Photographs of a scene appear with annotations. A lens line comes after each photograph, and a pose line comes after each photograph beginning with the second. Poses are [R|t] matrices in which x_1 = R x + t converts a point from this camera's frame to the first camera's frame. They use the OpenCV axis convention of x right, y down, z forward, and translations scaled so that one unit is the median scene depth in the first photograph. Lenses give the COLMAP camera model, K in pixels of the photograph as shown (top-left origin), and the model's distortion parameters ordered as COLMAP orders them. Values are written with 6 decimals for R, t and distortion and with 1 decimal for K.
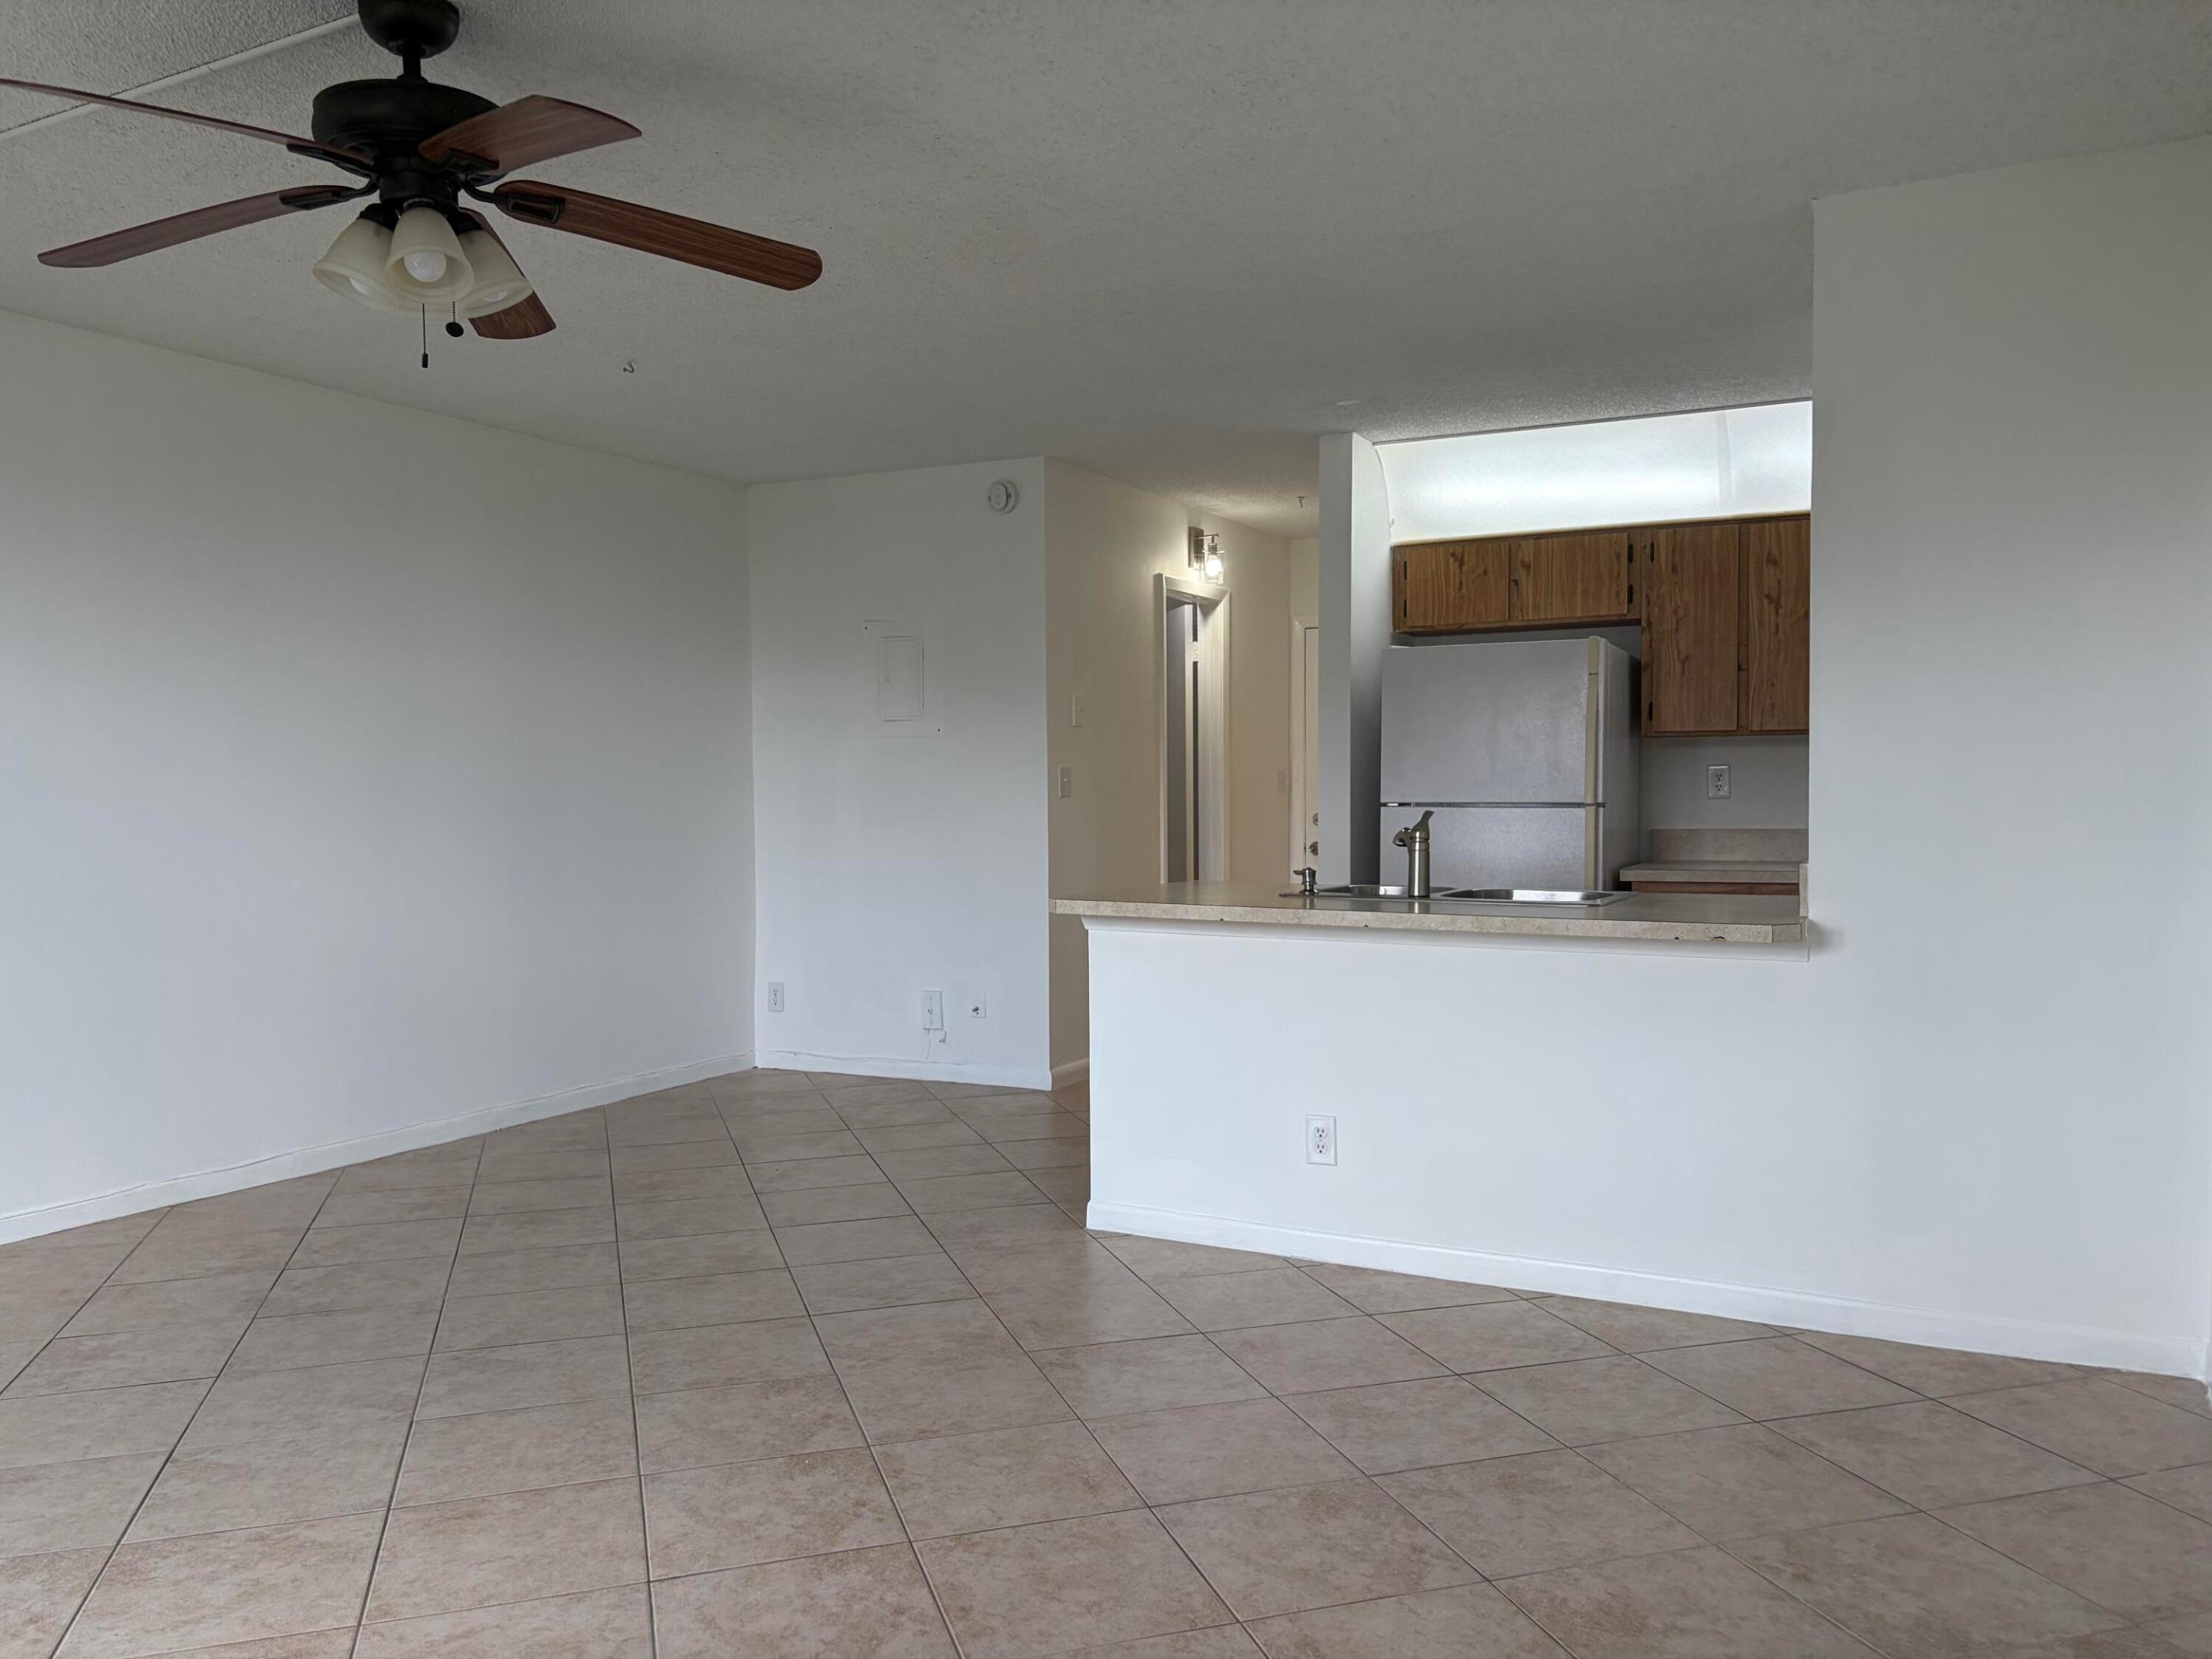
lens RADIAL K [[1669.1, 0, 1095.5], [0, 1669.1, 841.9], [0, 0, 1]] dist [0.053724, -0.049711]
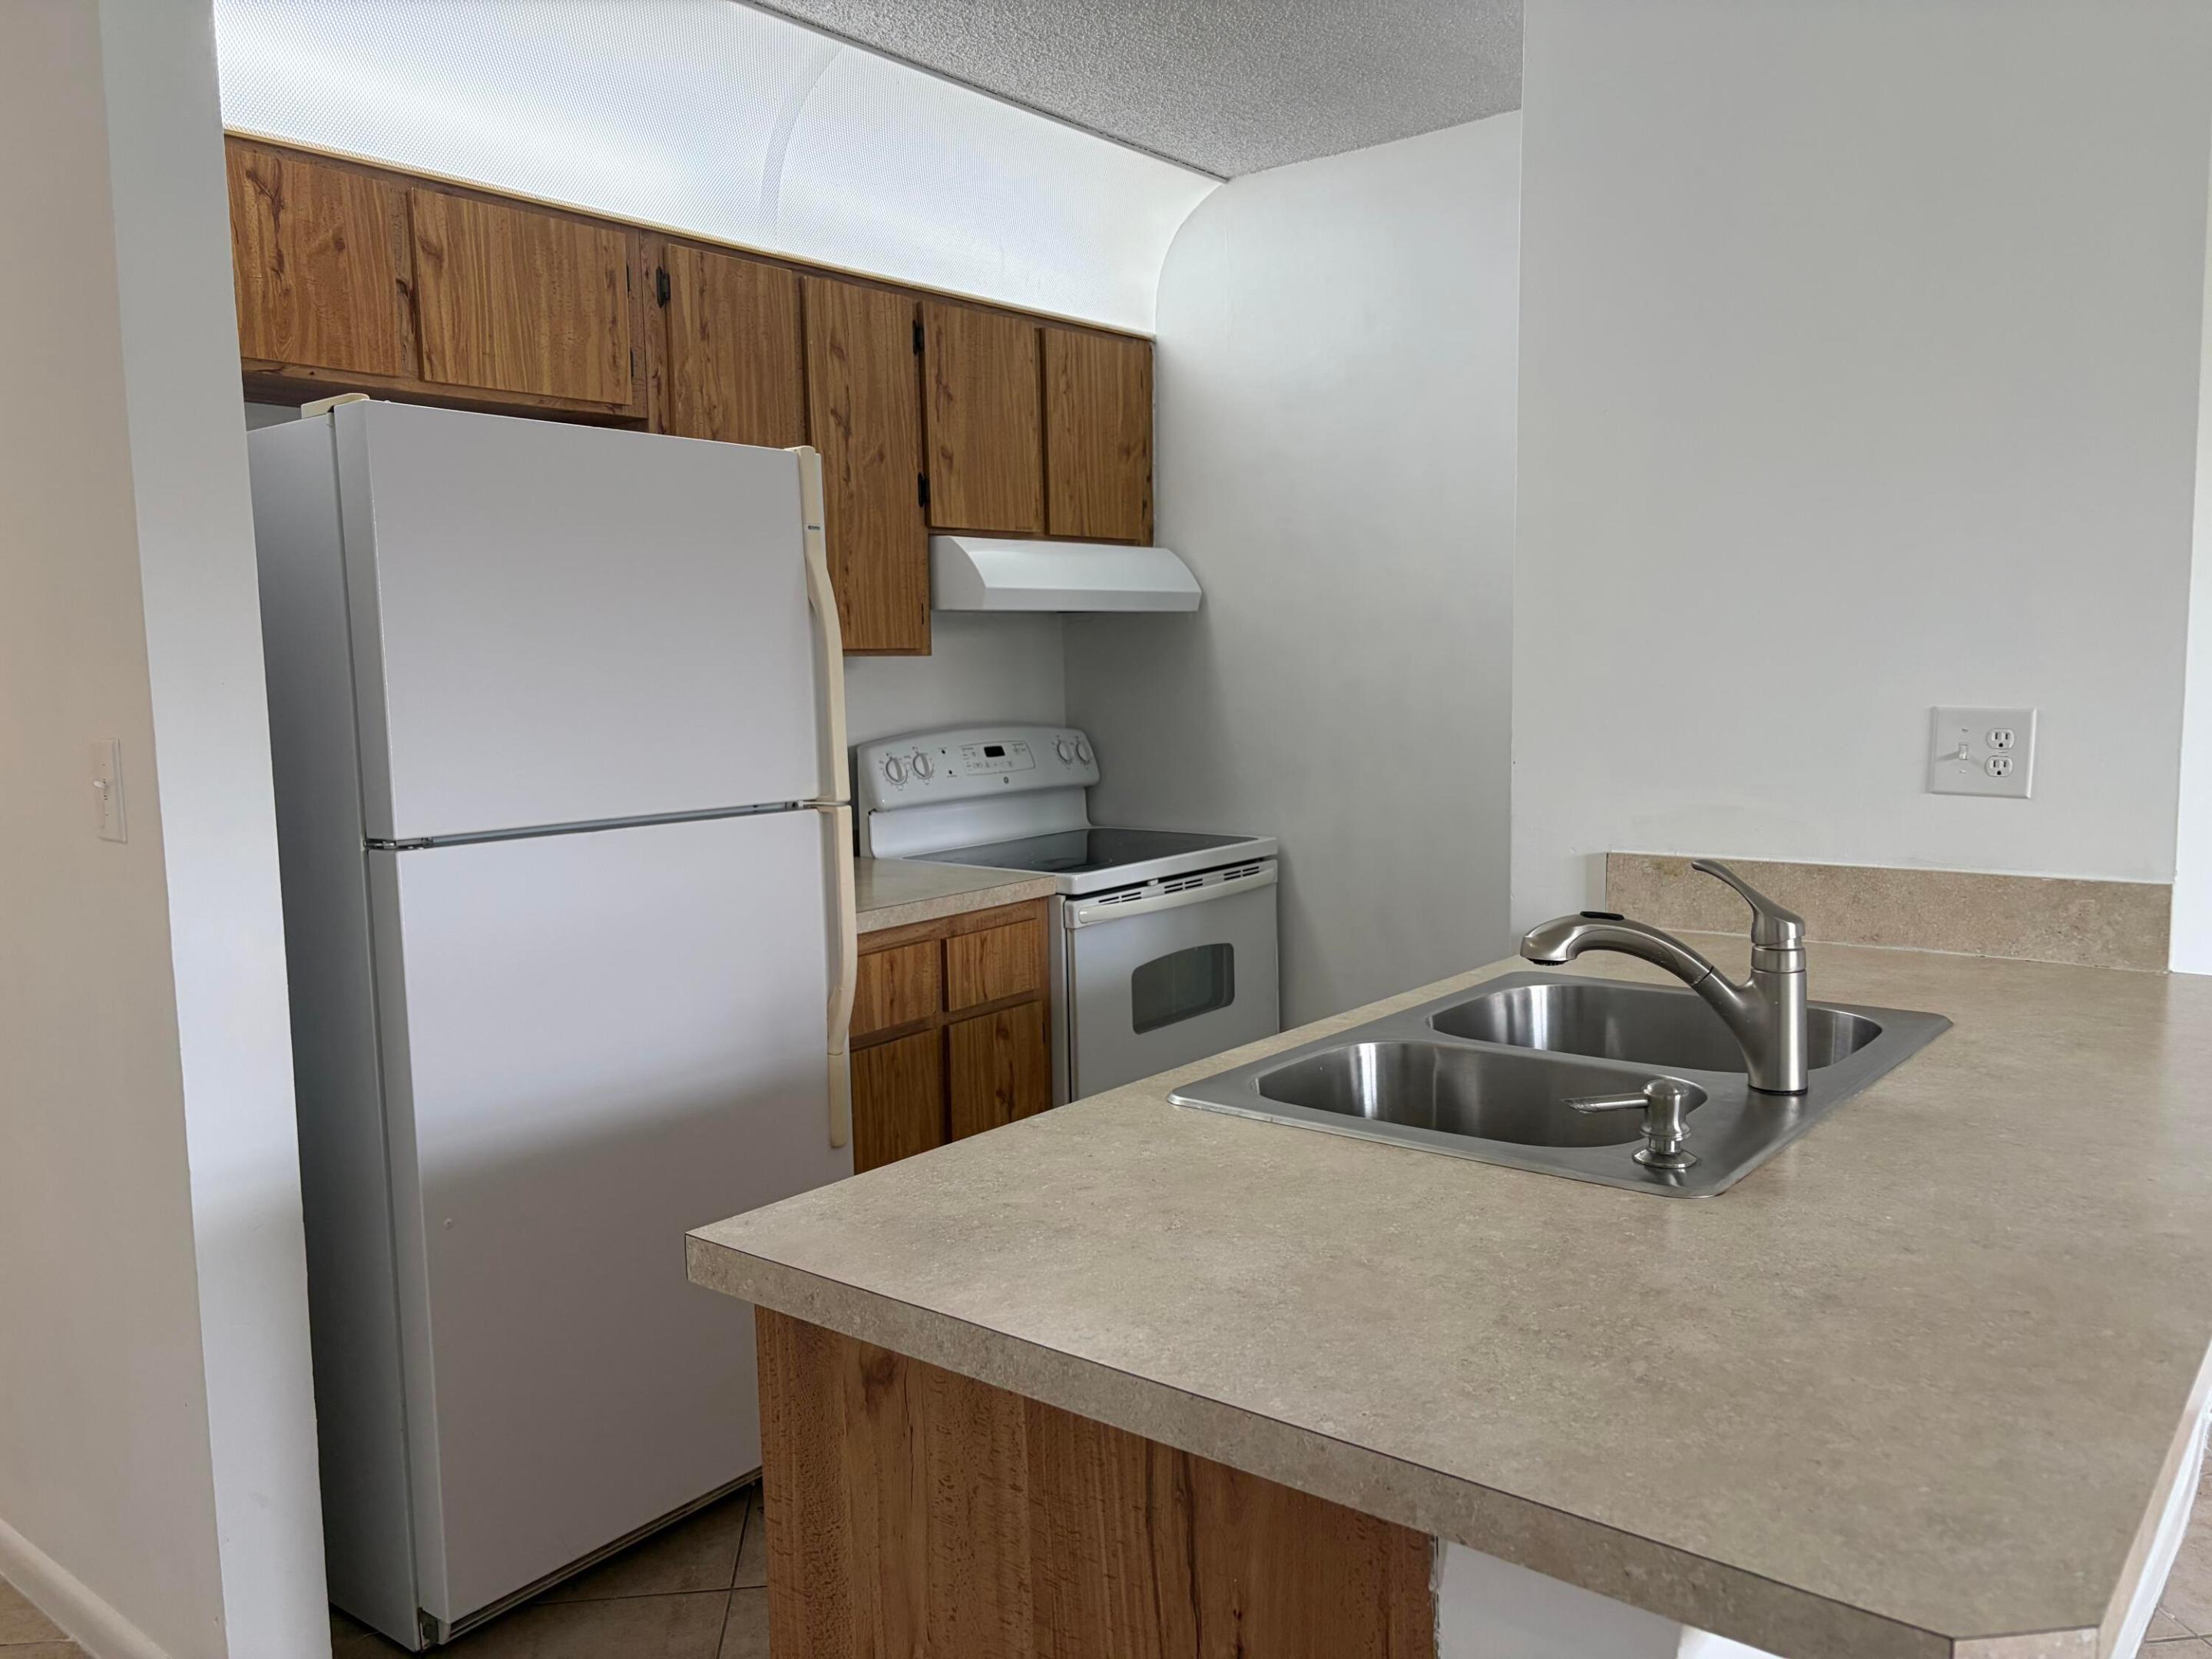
lens RADIAL K [[1685.9, 0, 1097.1], [0, 1685.9, 841.6], [0, 0, 1]] dist [-0.009104, 0.066178]
pose [[0.188770, -0.103356, 0.976567, -0.203036], [0.050446, 0.994154, 0.095466, -0.066398], [-0.980725, 0.031243, 0.192880, 1.042860]]
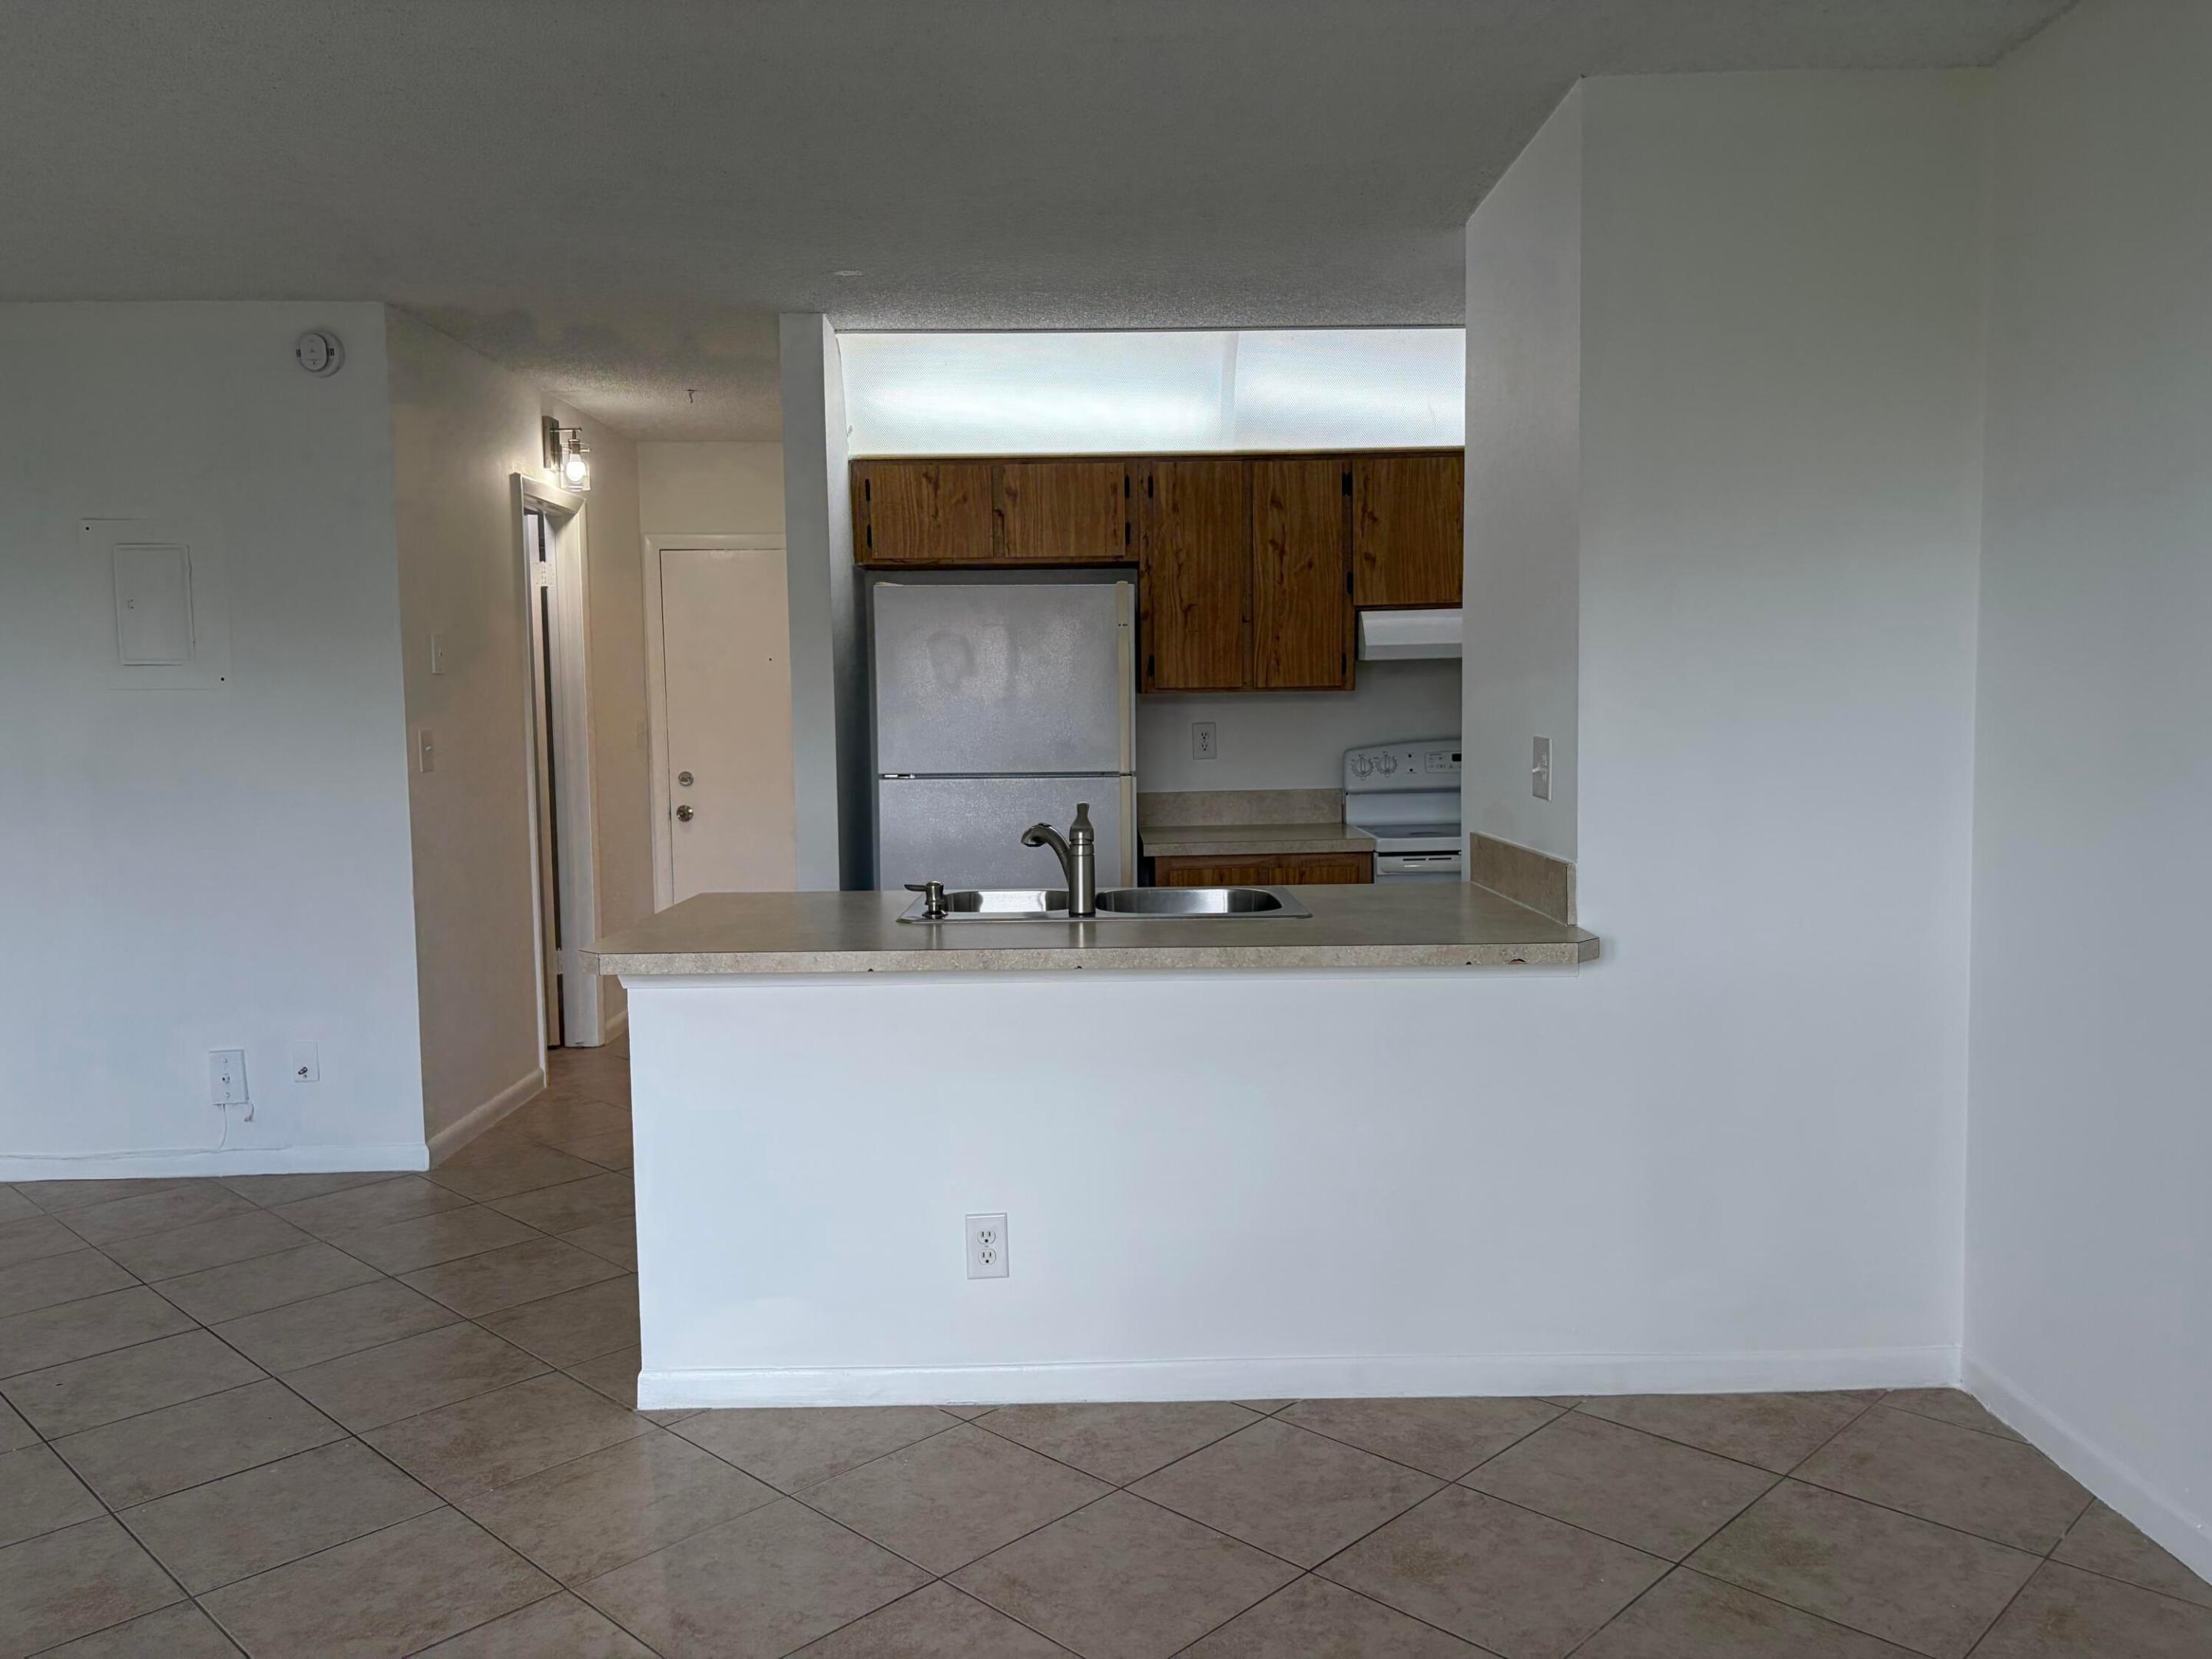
lens RADIAL K [[1670.2, 0, 1106.0], [0, 1670.2, 829.5], [0, 0, 1]] dist [0.072457, -0.085014]
pose [[0.878785, -0.042598, 0.475314, -0.162702], [0.024339, 0.998713, 0.044506, -0.040291], [-0.476598, -0.027543, 0.878690, 0.295819]]
